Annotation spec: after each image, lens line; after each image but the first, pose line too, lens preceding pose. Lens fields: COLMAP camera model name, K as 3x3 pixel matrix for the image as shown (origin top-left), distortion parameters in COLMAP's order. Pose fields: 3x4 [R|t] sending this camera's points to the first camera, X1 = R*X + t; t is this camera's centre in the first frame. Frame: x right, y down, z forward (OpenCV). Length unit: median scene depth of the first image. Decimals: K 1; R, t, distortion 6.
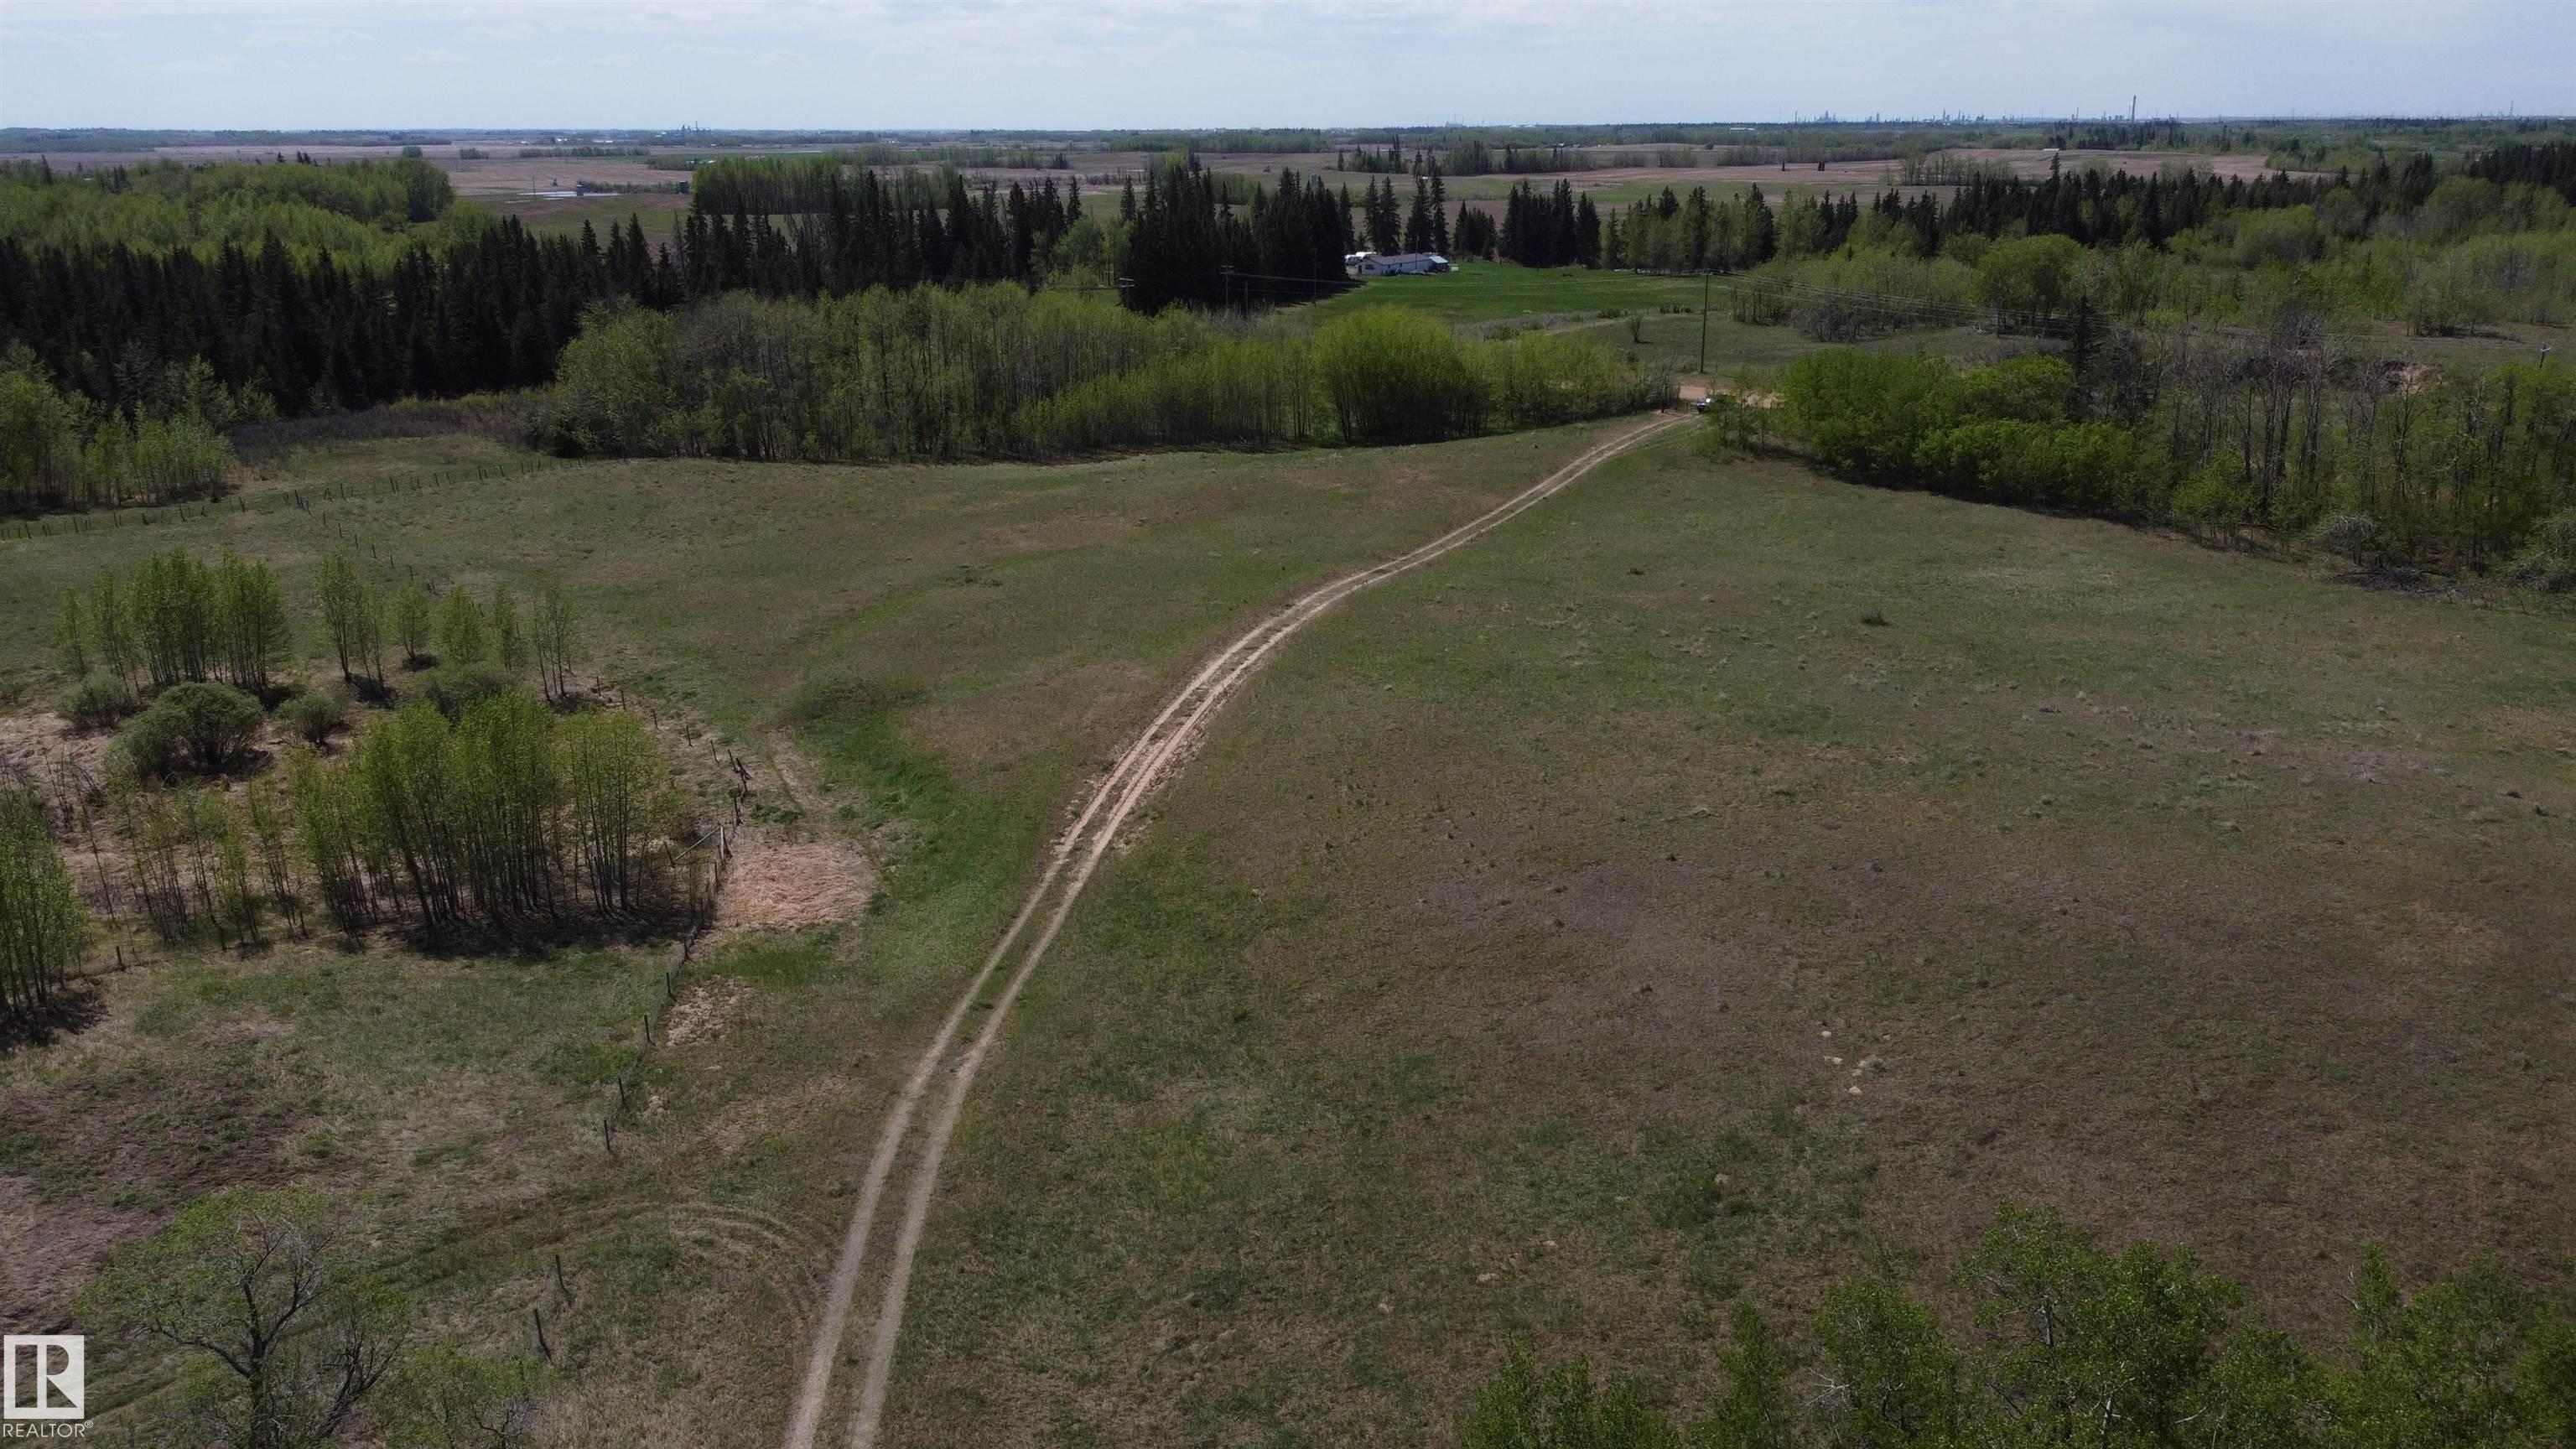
lens RADIAL K [[1952.3, 0, 1275.4], [0, 1952.3, 719.4], [0, 0, 1]] dist [0.000374, -0.007458]
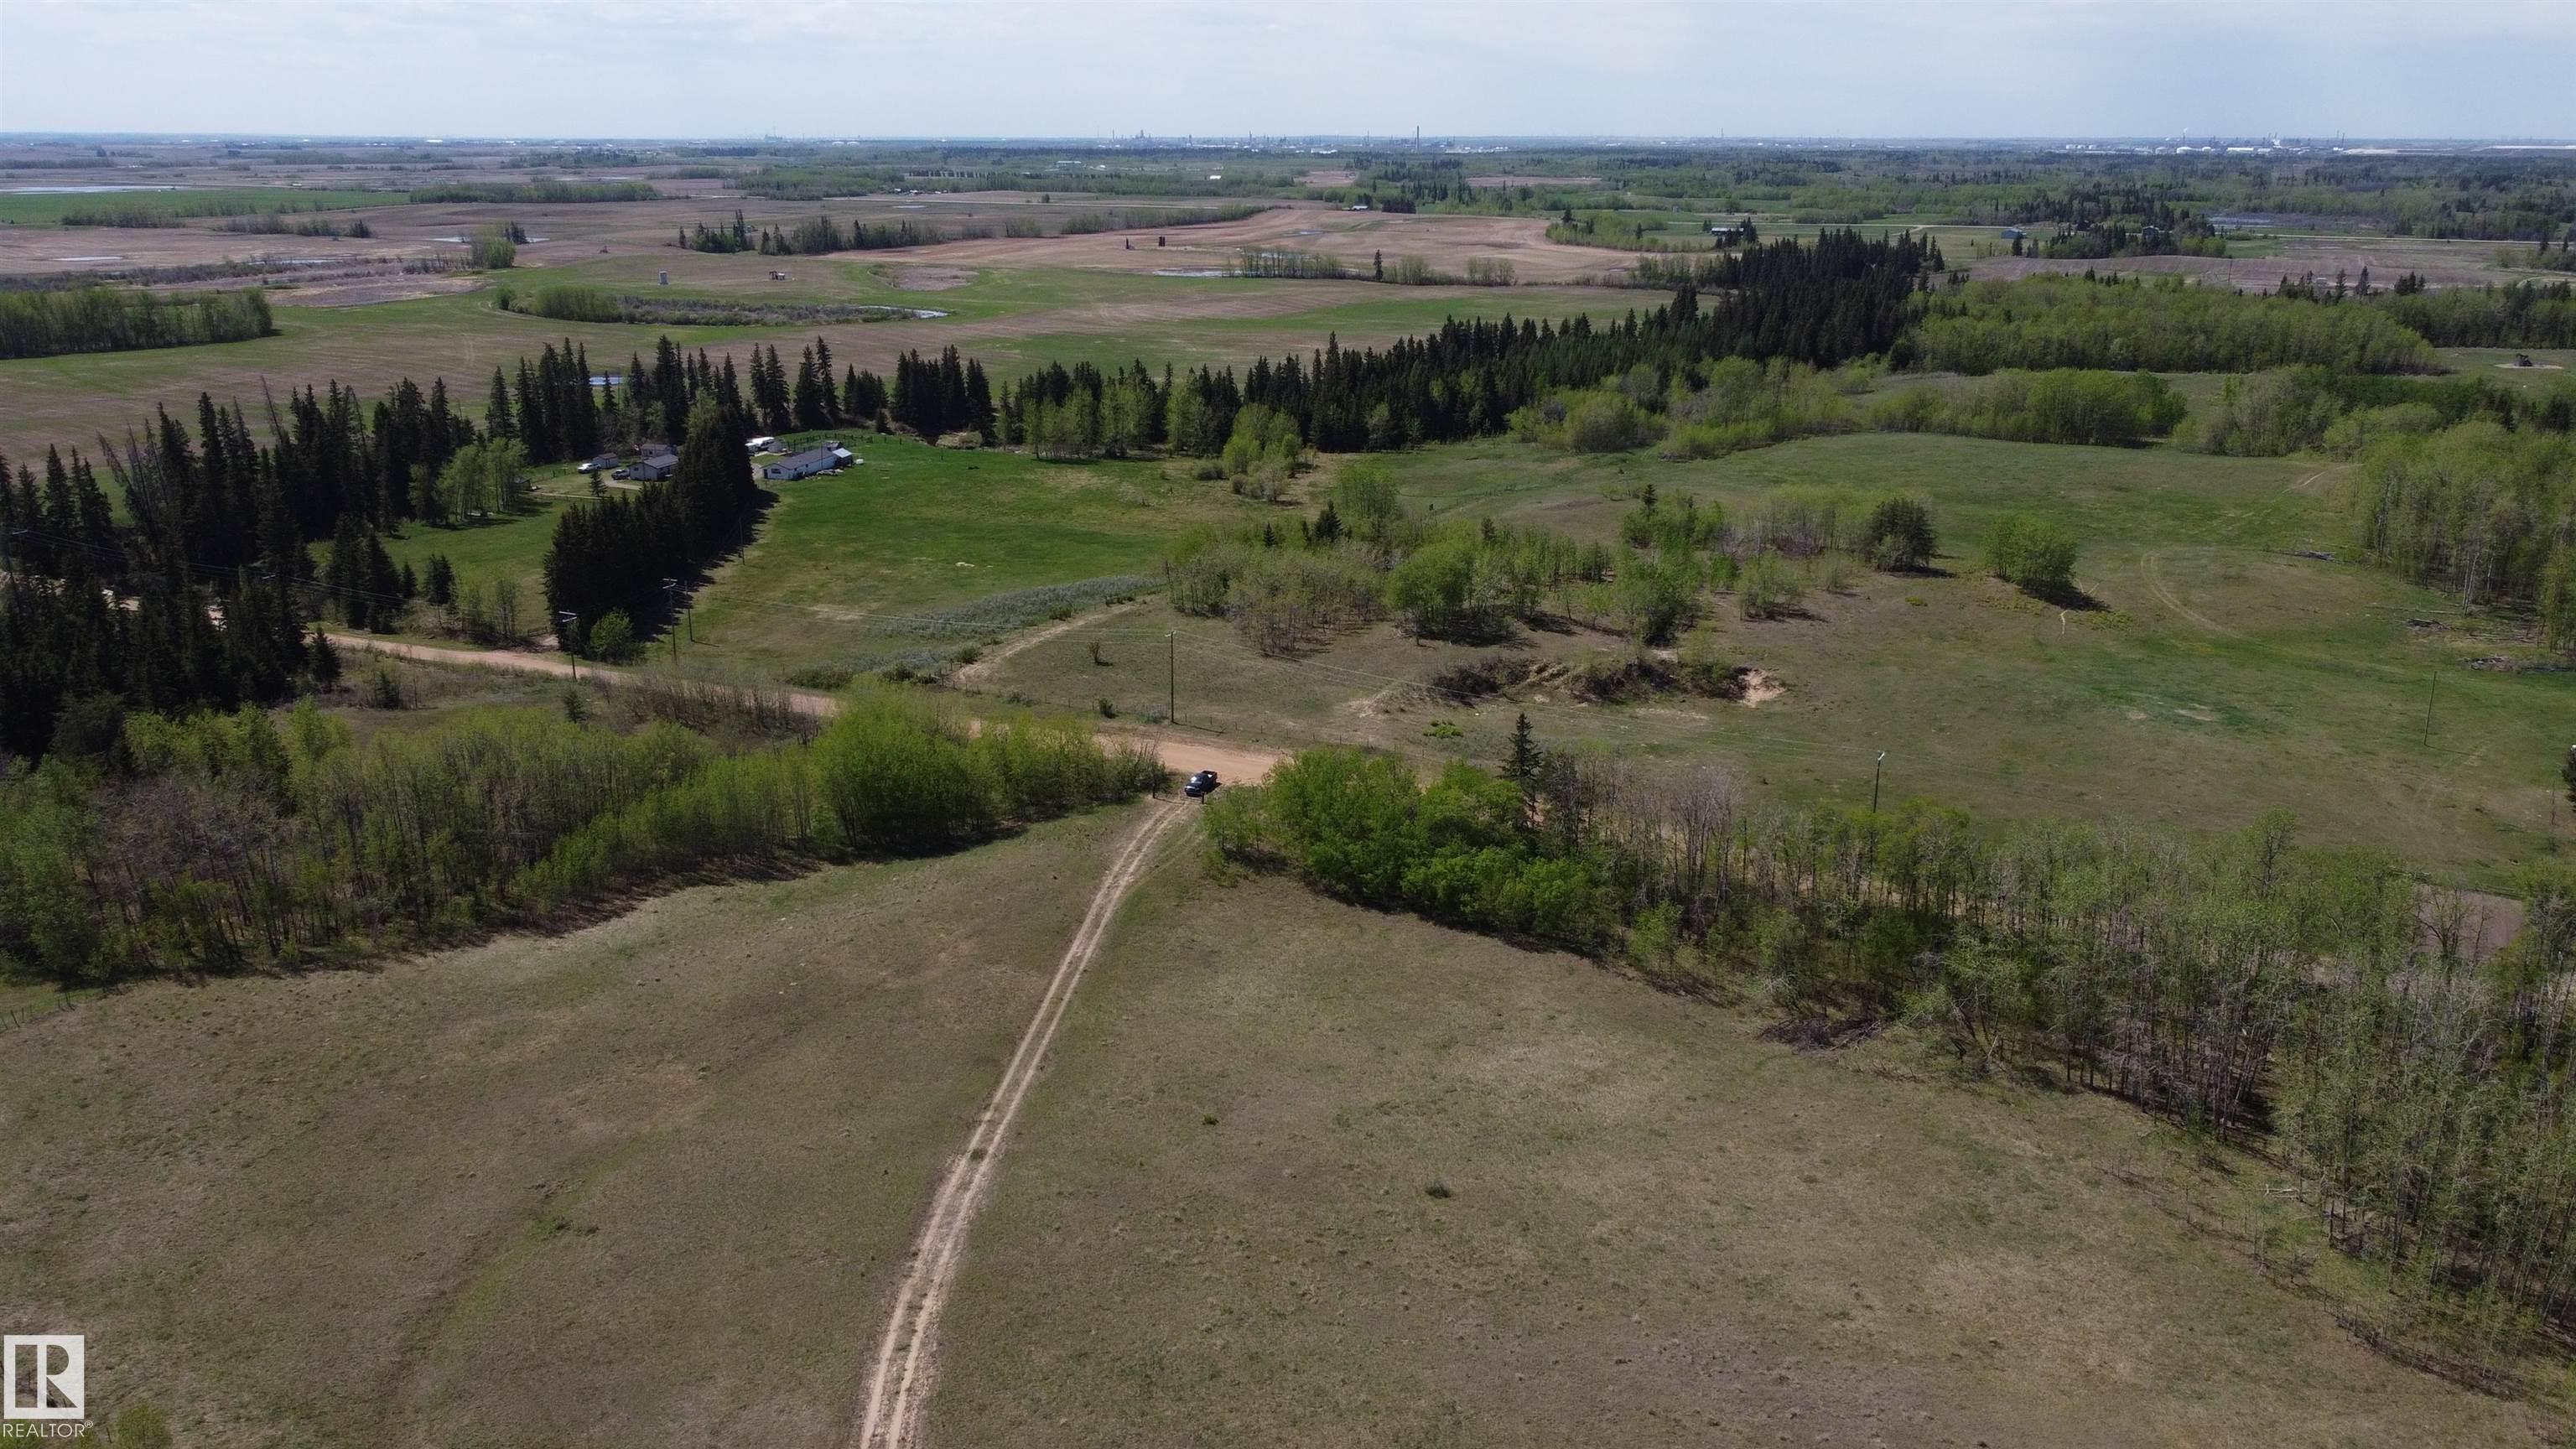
lens RADIAL K [[1952.3, 0, 1268.7], [0, 1952.3, 708.6], [0, 0, 1]] dist [0.000374, -0.007458]
pose [[0.946341, -0.082960, 0.312341, -0.065978], [0.083948, 0.996417, 0.010309, -0.195867], [-0.312077, 0.016464, 0.949914, -0.029442]]
